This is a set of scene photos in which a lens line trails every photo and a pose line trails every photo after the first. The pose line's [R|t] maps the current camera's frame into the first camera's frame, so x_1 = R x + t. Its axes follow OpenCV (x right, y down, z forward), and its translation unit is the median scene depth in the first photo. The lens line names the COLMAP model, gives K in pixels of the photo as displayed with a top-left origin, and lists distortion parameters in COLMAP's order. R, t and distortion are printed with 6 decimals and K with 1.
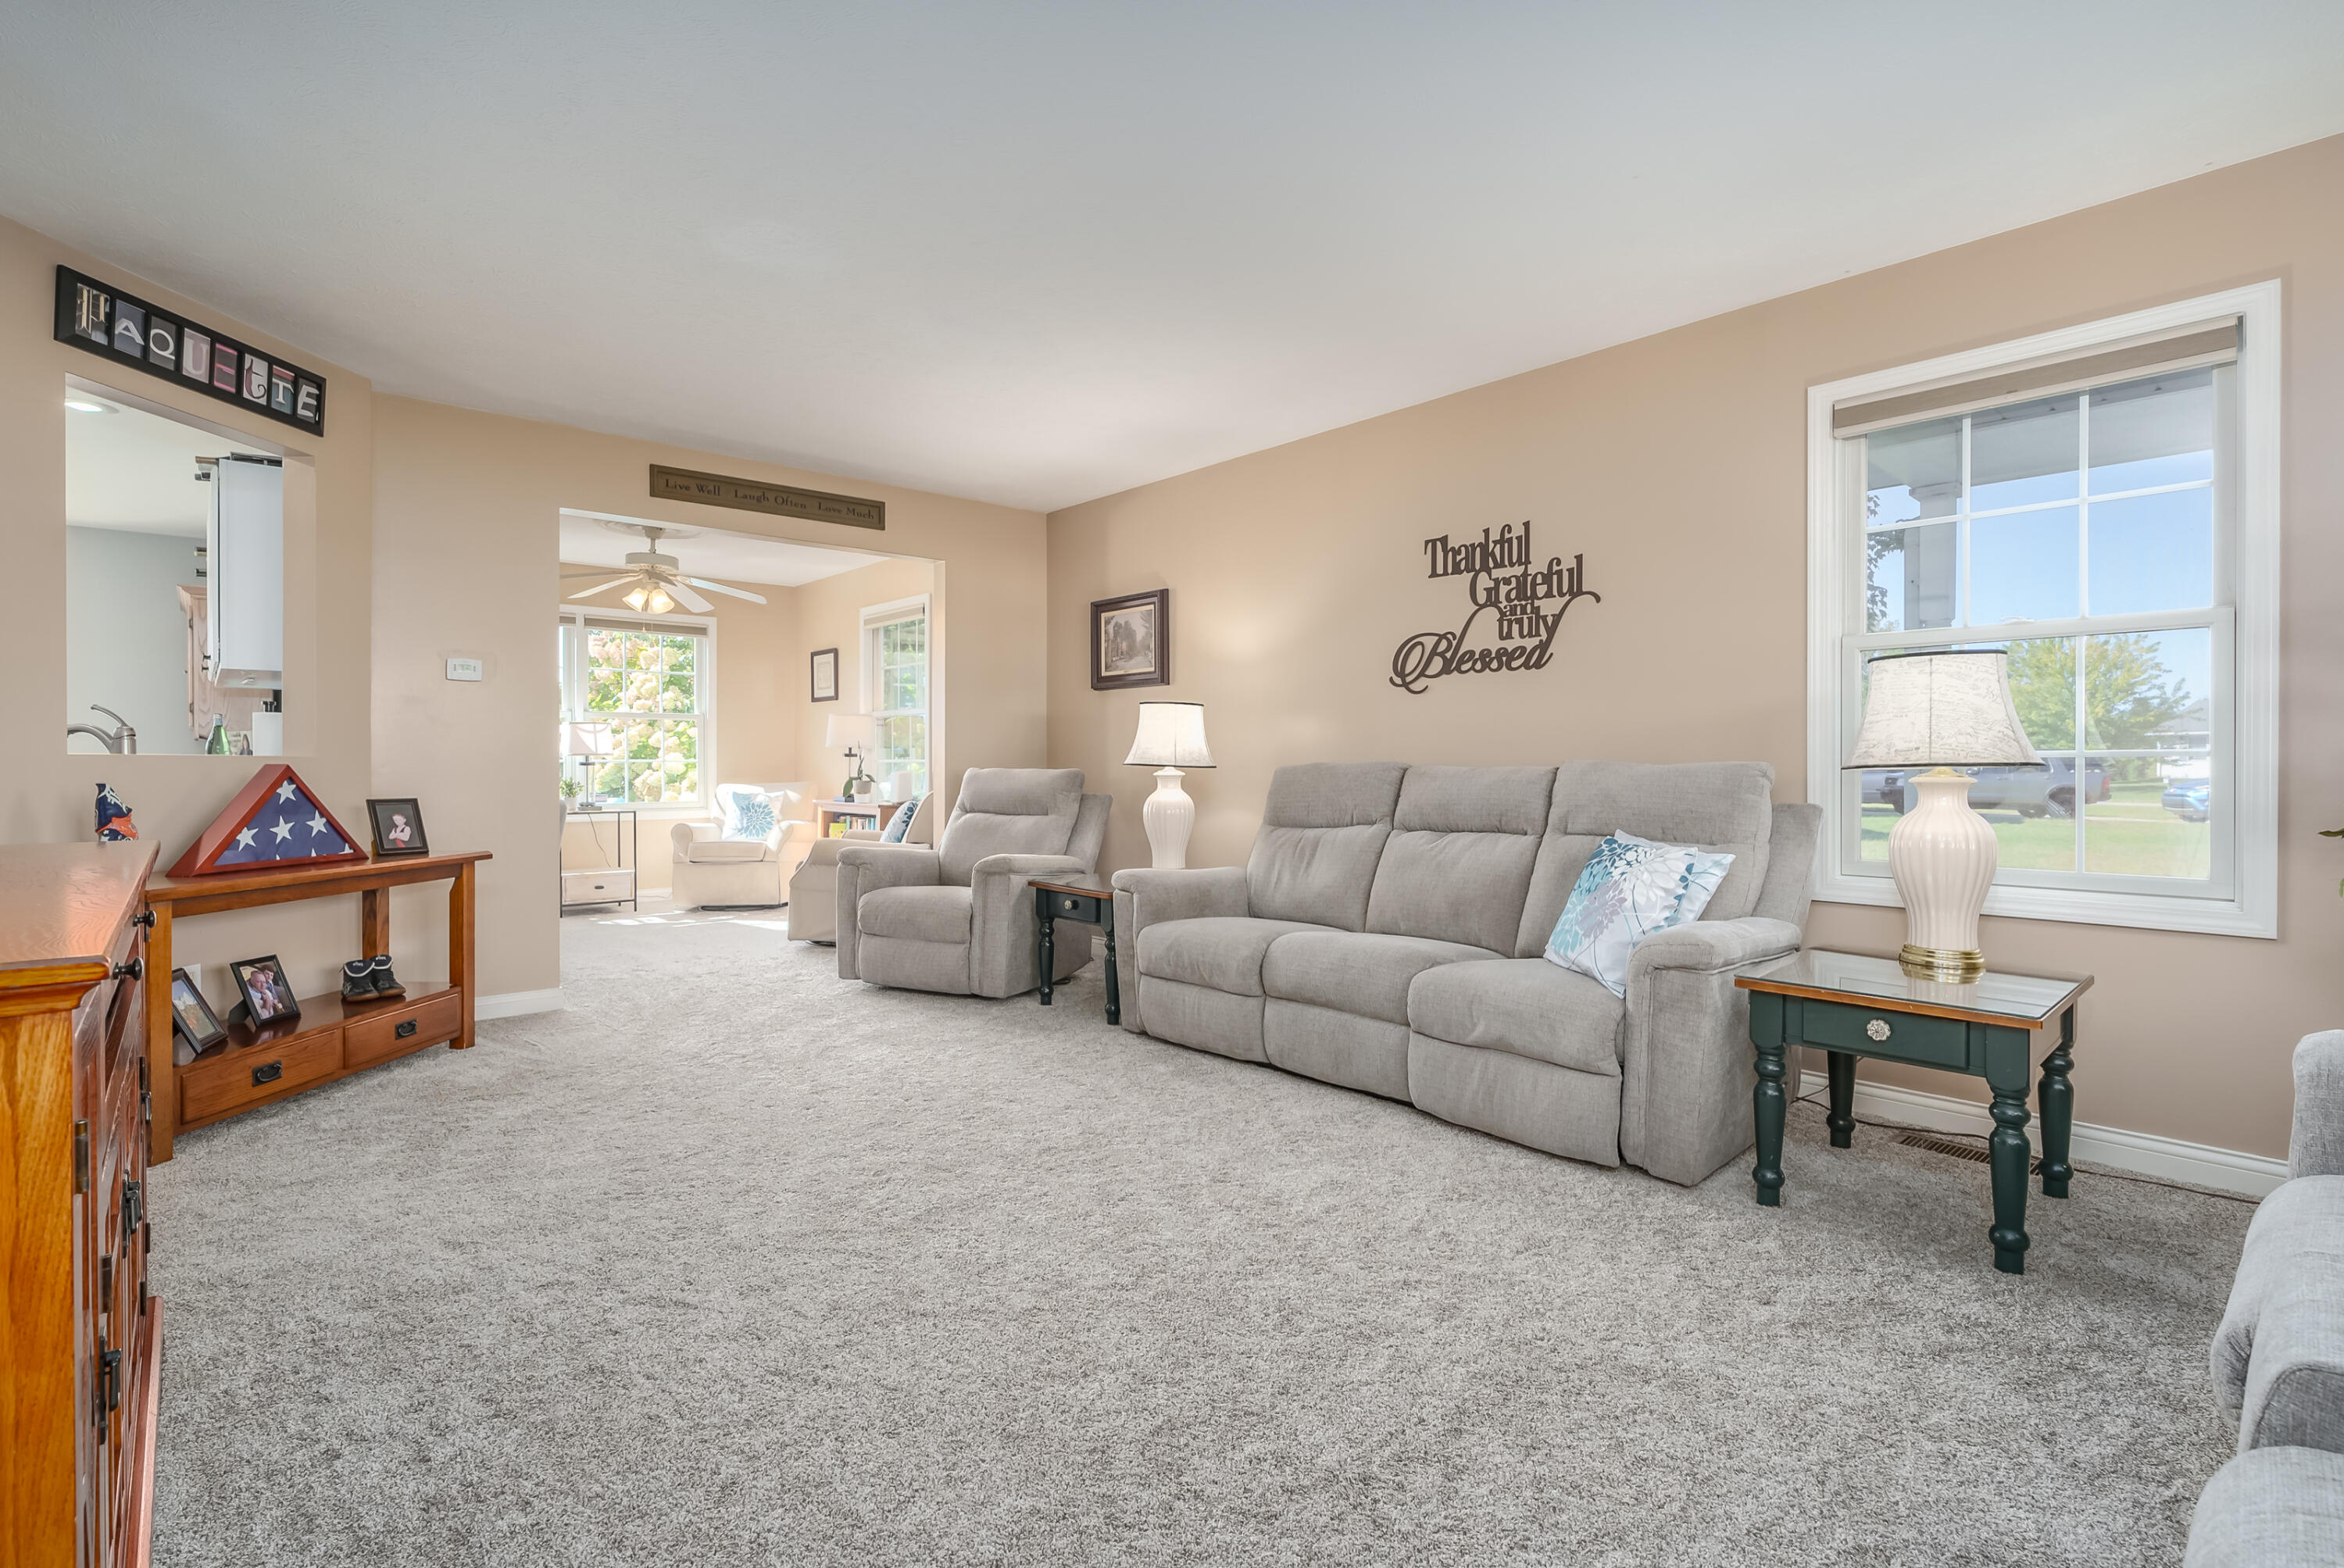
lens RADIAL K [[1049.6, 0, 1177.9], [0, 1049.6, 769.4], [0, 0, 1]] dist [-0.008891, 0.004184]
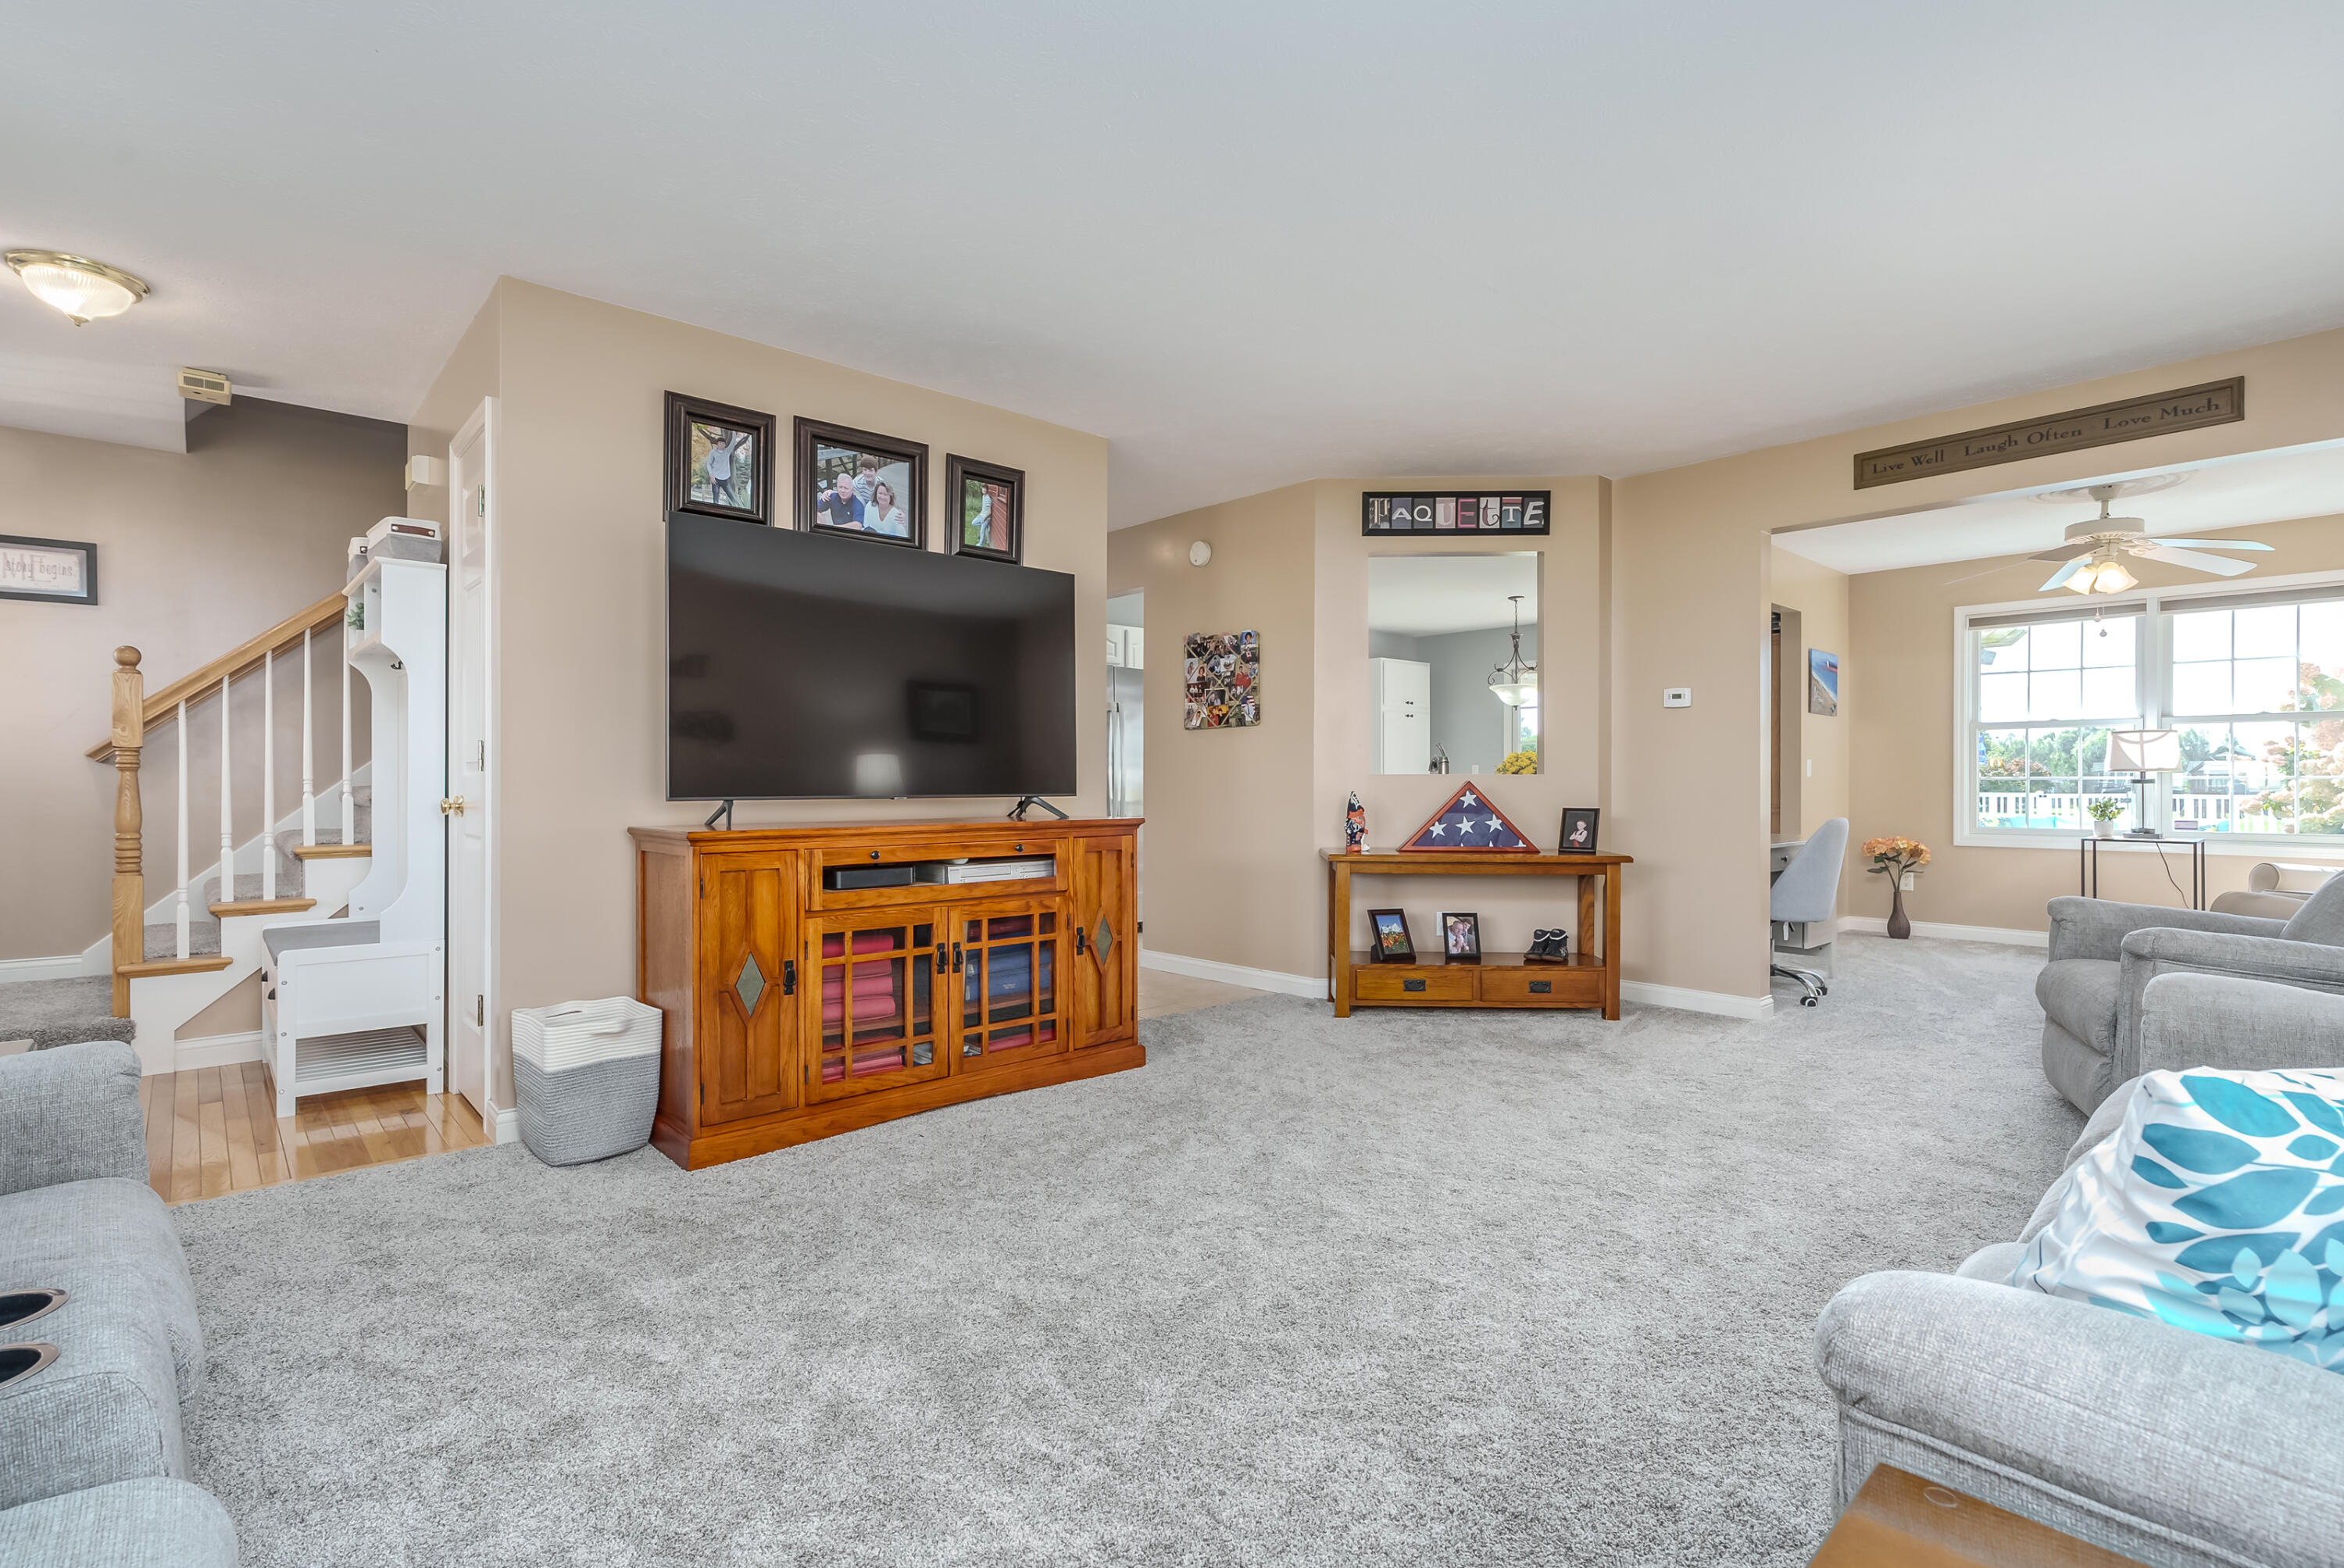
lens RADIAL K [[1049.6, 0, 1156.5], [0, 1049.6, 778.2], [0, 0, 1]] dist [-0.008891, 0.004184]
pose [[0.034785, -0.000618, -0.999395, 0.547001], [-0.007447, 0.999972, -0.000877, -0.003153], [0.999367, 0.007473, 0.034779, 0.498890]]
